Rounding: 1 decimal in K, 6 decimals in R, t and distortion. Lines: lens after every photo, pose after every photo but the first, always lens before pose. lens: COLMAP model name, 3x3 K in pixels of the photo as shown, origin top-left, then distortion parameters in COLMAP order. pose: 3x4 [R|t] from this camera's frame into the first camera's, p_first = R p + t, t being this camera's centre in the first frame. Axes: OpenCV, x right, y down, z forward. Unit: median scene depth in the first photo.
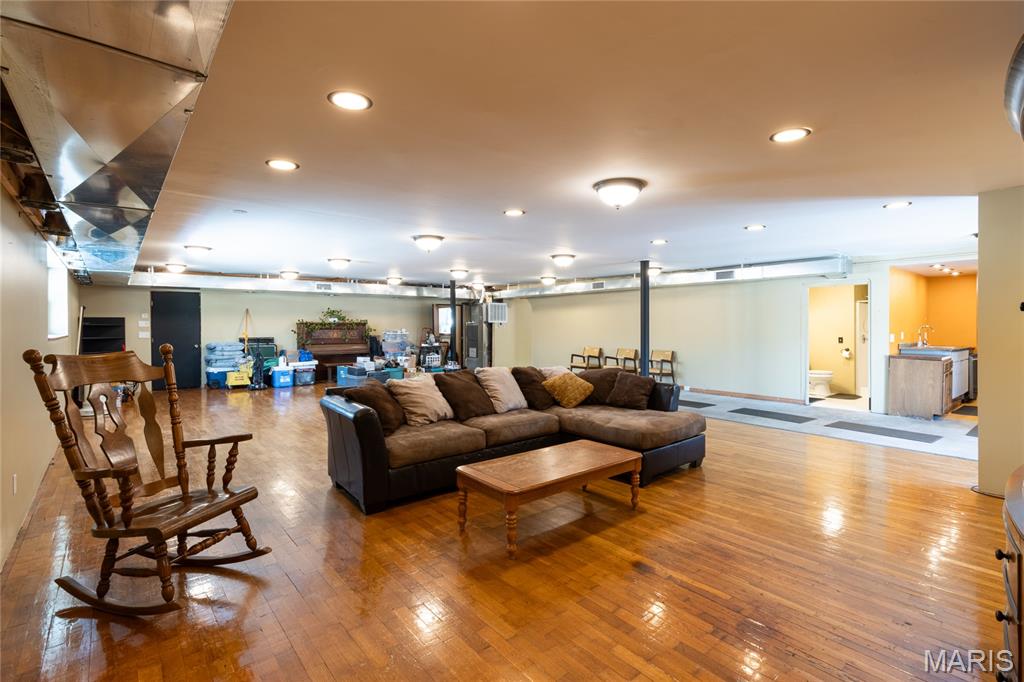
lens RADIAL K [[477.8, 0, 510.8], [0, 477.8, 330.1], [0, 0, 1]] dist [-0.002311, 0.000252]
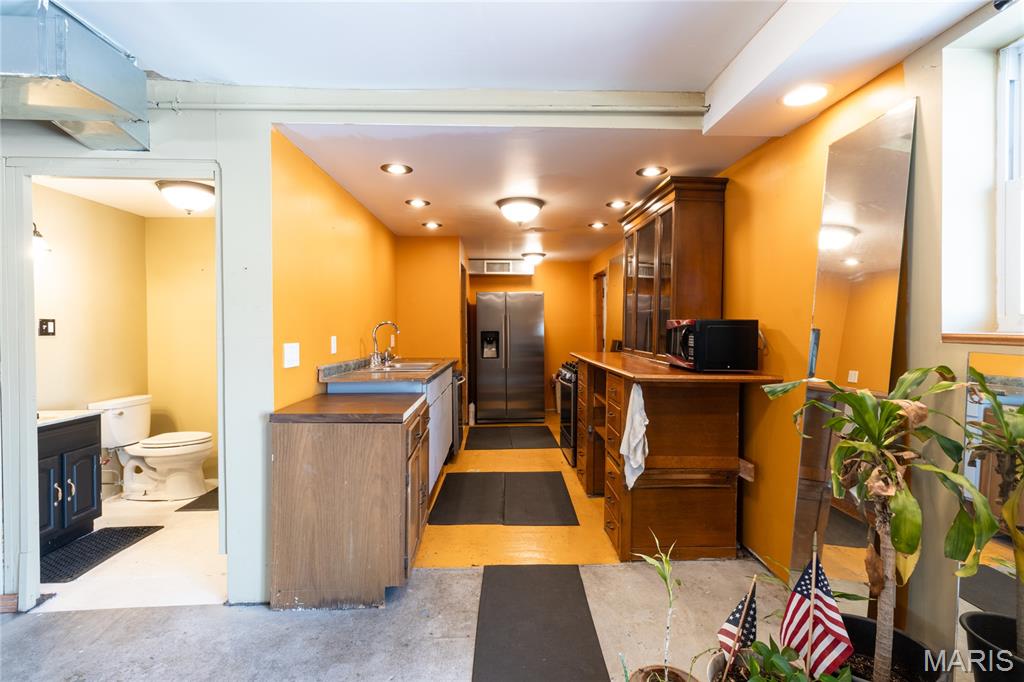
lens RADIAL K [[477.8, 0, 510.8], [0, 477.8, 330.1], [0, 0, 1]] dist [-0.002311, 0.000252]
pose [[0.616827, -0.007558, 0.787062, 0.583018], [0.007678, 0.999964, 0.003585, -0.000617], [-0.787061, 0.003832, 0.616863, 0.622524]]
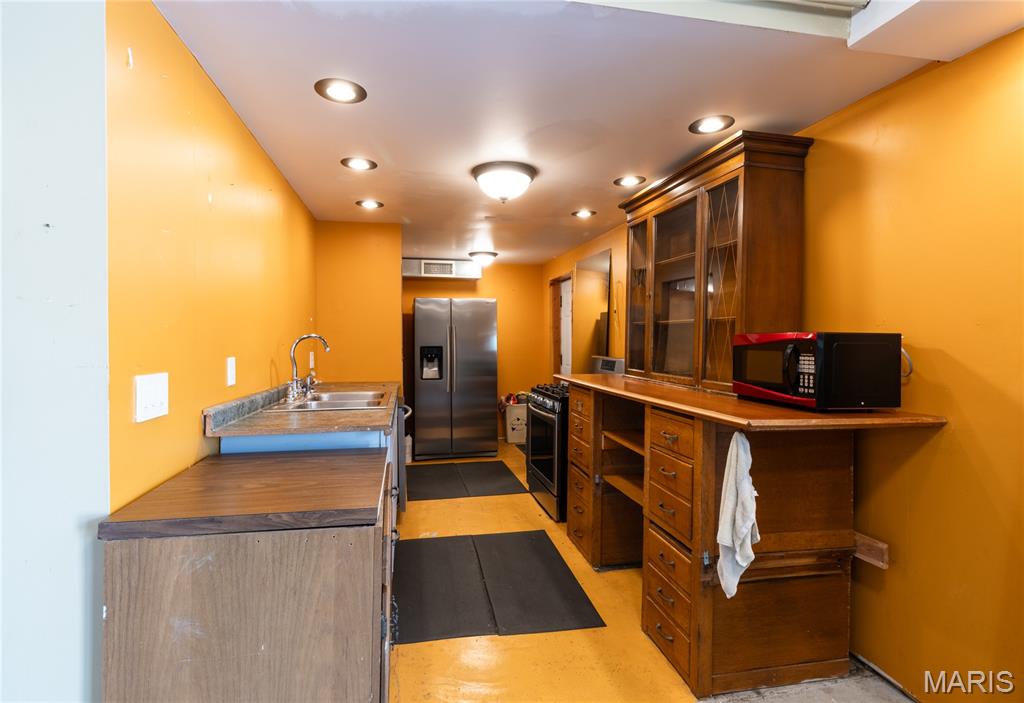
lens RADIAL K [[480.1, 0, 488.2], [0, 480.1, 340.0], [0, 0, 1]] dist [0.001227, -0.000348]
pose [[0.488128, -0.002397, 0.872769, 0.649927], [0.007070, 0.999974, -0.001208, -0.003030], [-0.872743, 0.006760, 0.488132, 0.741029]]
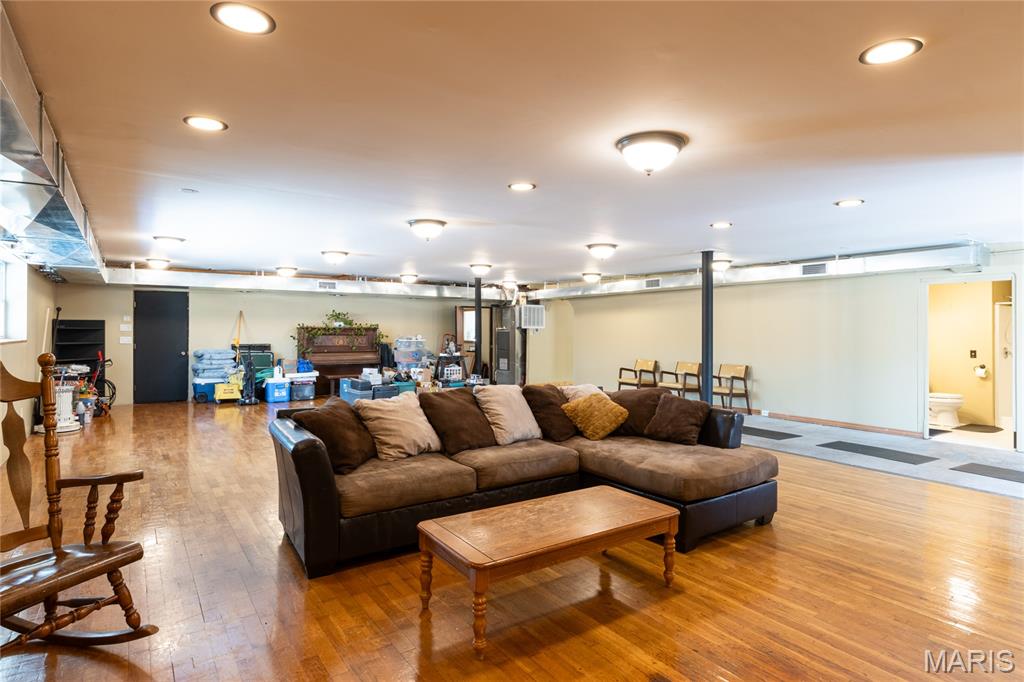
lens RADIAL K [[554.4, 0, 512.9], [0, 554.4, 330.7], [0, 0, 1]] dist [0.000121, -0.002315]
pose [[0.995995, 0.006248, -0.089190, 0.043029], [-0.007304, 0.999907, -0.011519, -0.000749], [0.089110, 0.012124, 0.995948, 0.060754]]
